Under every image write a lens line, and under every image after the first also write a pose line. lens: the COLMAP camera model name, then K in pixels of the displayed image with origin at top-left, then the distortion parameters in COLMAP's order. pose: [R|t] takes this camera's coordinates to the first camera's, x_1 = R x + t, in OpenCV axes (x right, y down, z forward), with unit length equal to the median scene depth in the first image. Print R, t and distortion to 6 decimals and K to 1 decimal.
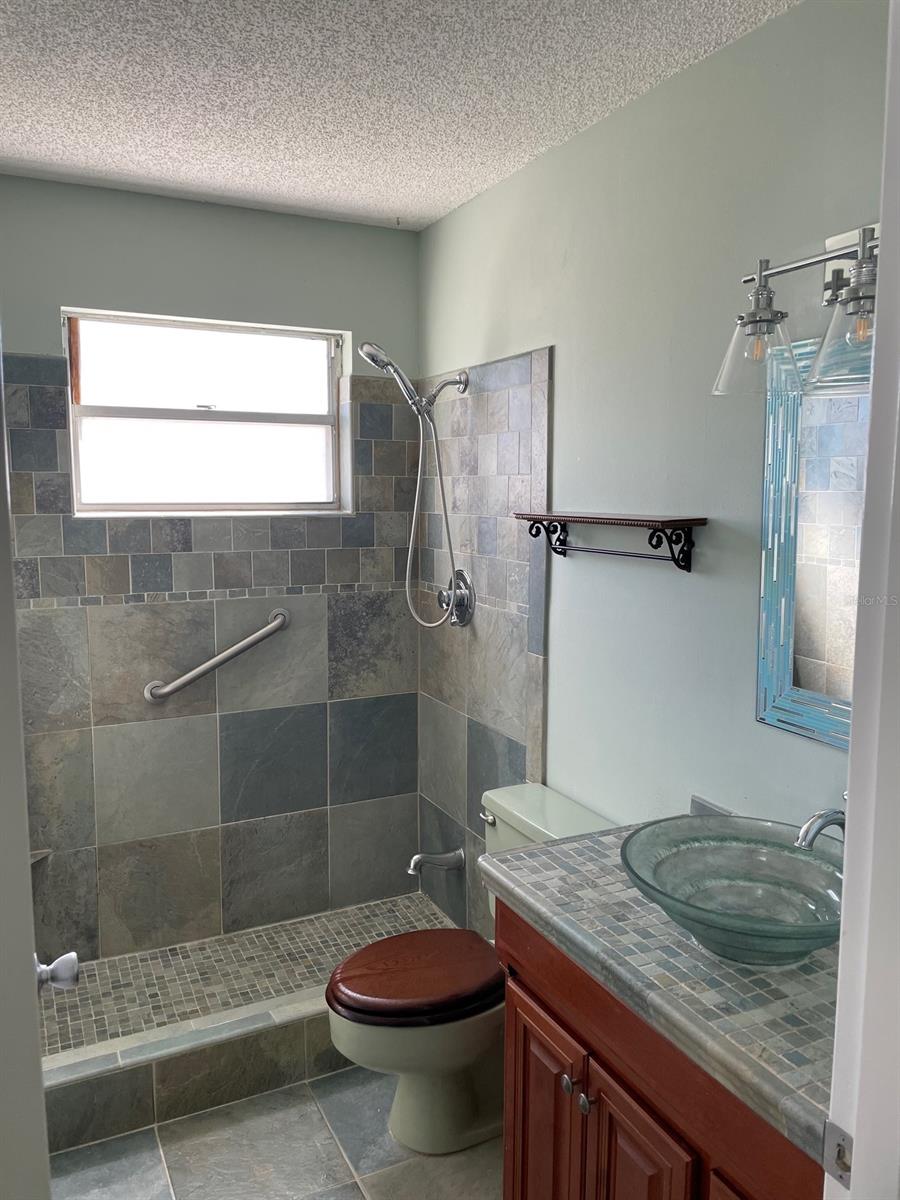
lens RADIAL K [[910.9, 0, 453.2], [0, 910.9, 595.1], [0, 0, 1]] dist [0.081755, -0.091922]
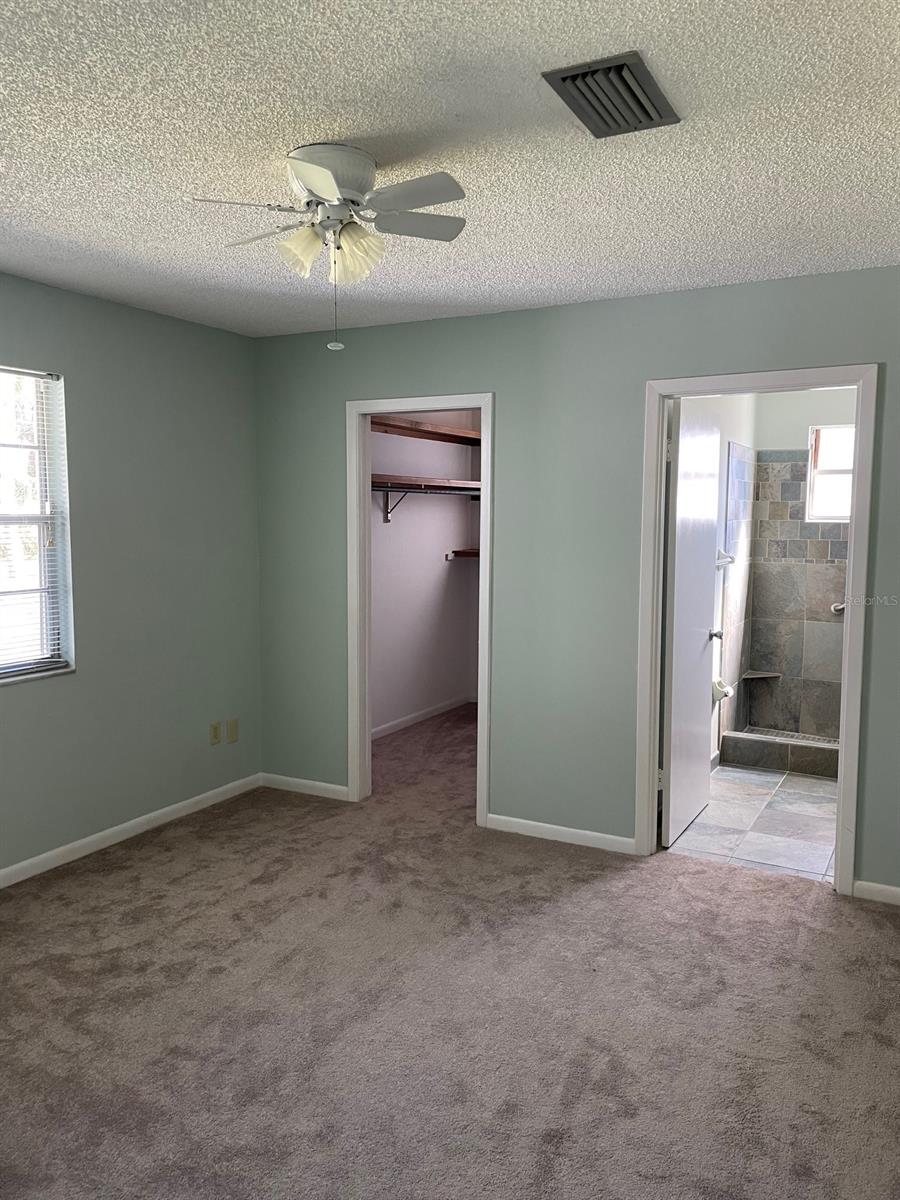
lens RADIAL K [[910.9, 0, 450.9], [0, 910.9, 599.2], [0, 0, 1]] dist [0.081755, -0.091922]
pose [[0.572187, 0.081097, -0.816103, 0.869650], [-0.102576, 0.994362, 0.026893, 0.120306], [0.813683, 0.068325, 0.577280, -0.893053]]
